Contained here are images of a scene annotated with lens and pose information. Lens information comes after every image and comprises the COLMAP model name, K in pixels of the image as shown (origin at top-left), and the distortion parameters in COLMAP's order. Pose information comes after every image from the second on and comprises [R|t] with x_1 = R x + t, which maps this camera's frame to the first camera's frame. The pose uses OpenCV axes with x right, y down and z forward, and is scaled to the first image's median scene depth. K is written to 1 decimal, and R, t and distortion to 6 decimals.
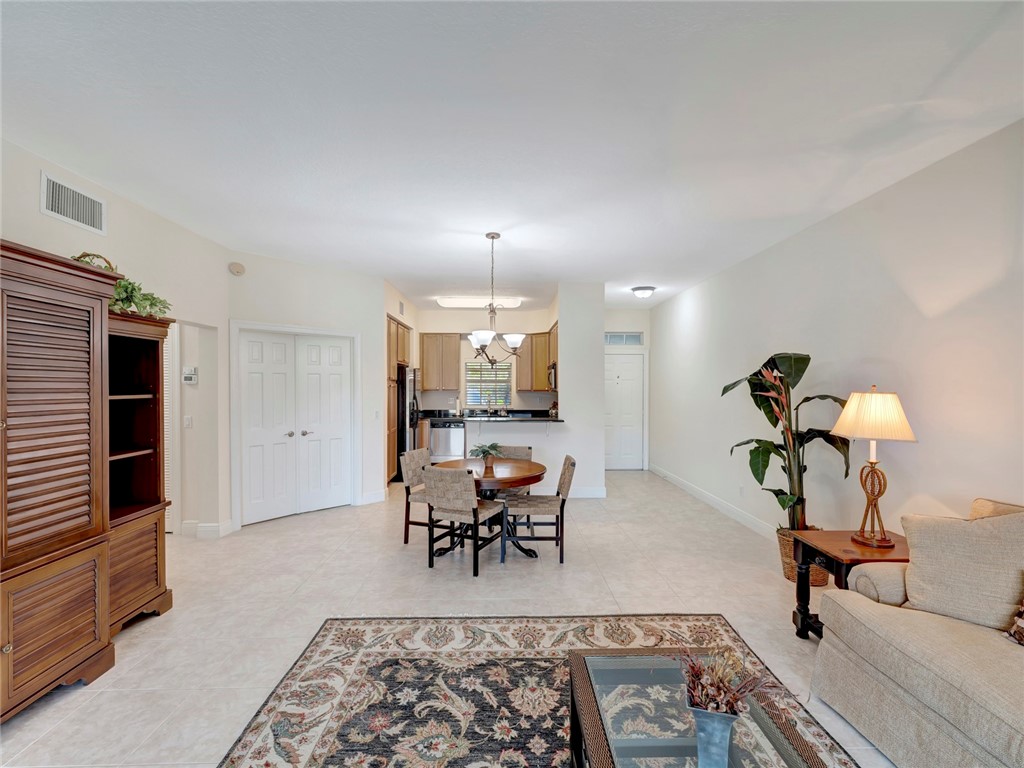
lens RADIAL K [[463.0, 0, 514.4], [0, 463.0, 390.9], [0, 0, 1]] dist [0.000776, 0.000332]
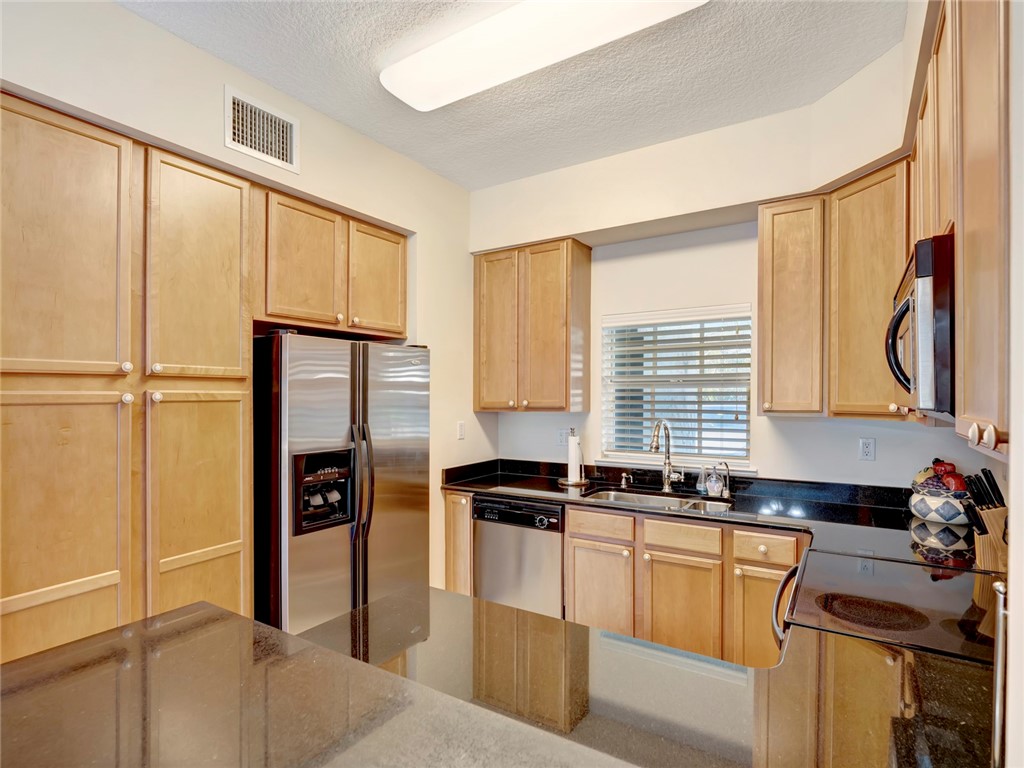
lens RADIAL K [[531.4, 0, 509.0], [0, 531.4, 399.6], [0, 0, 1]] dist [0.002598, -0.000097]
pose [[0.827765, -0.000574, -0.561075, 0.069860], [-0.000524, 0.999998, -0.001797, -0.008622], [0.561075, 0.001782, 0.827763, 0.788956]]
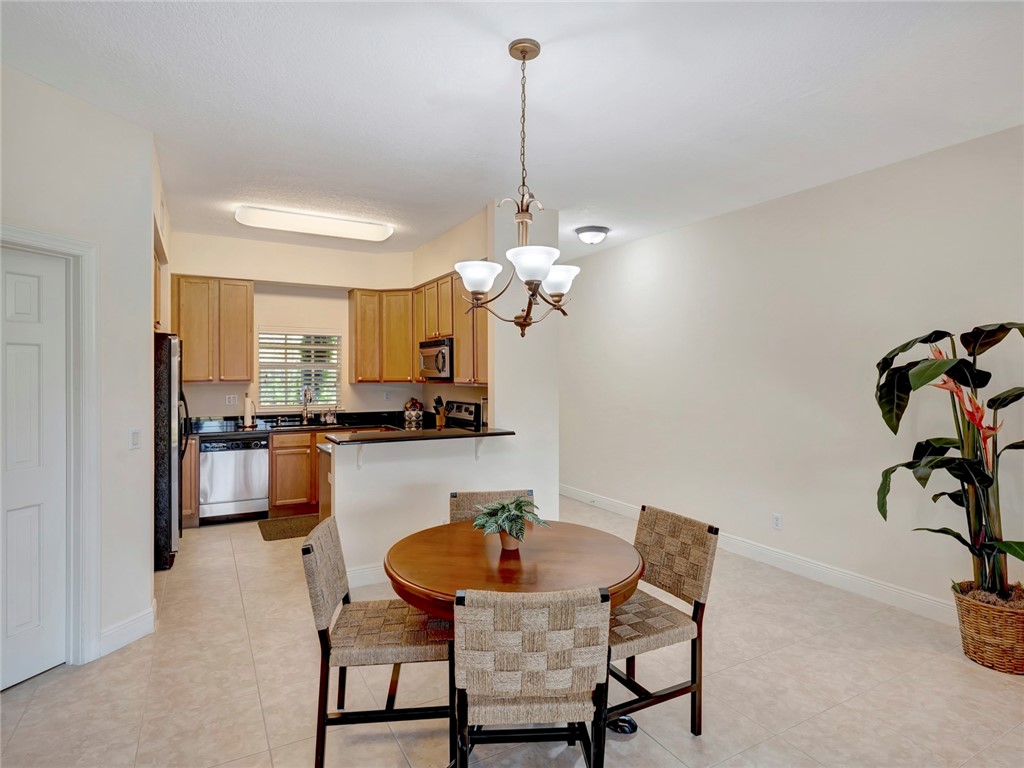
lens RADIAL K [[558.2, 0, 514.4], [0, 558.2, 370.4], [0, 0, 1]] dist [-0.014267, -0.000749]
pose [[0.885706, 0.001618, 0.464243, -0.181310], [0.006099, 0.999867, -0.015120, -0.002935], [-0.464206, 0.016223, 0.885579, 0.299258]]
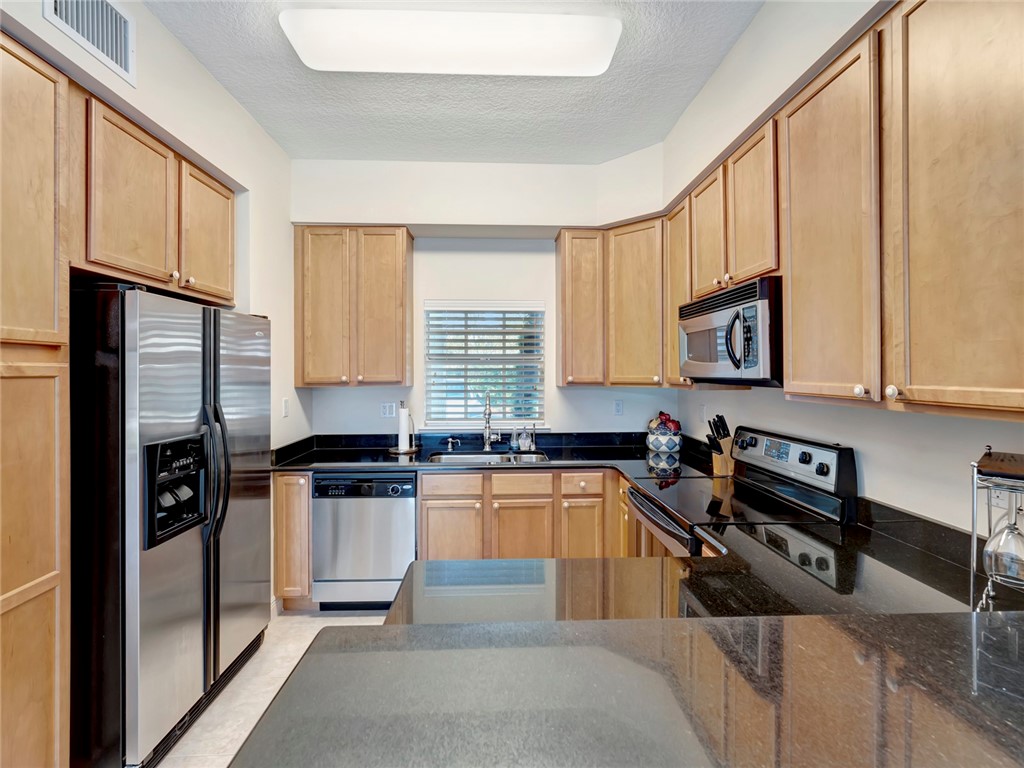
lens RADIAL K [[467.9, 0, 511.9], [0, 467.9, 370.3], [0, 0, 1]] dist [-0.000243, -0.000010]
pose [[0.999879, -0.004146, 0.015010, -0.049290], [0.004320, 0.999924, -0.011572, -0.007993], [-0.014961, 0.011635, 0.999820, 0.757999]]
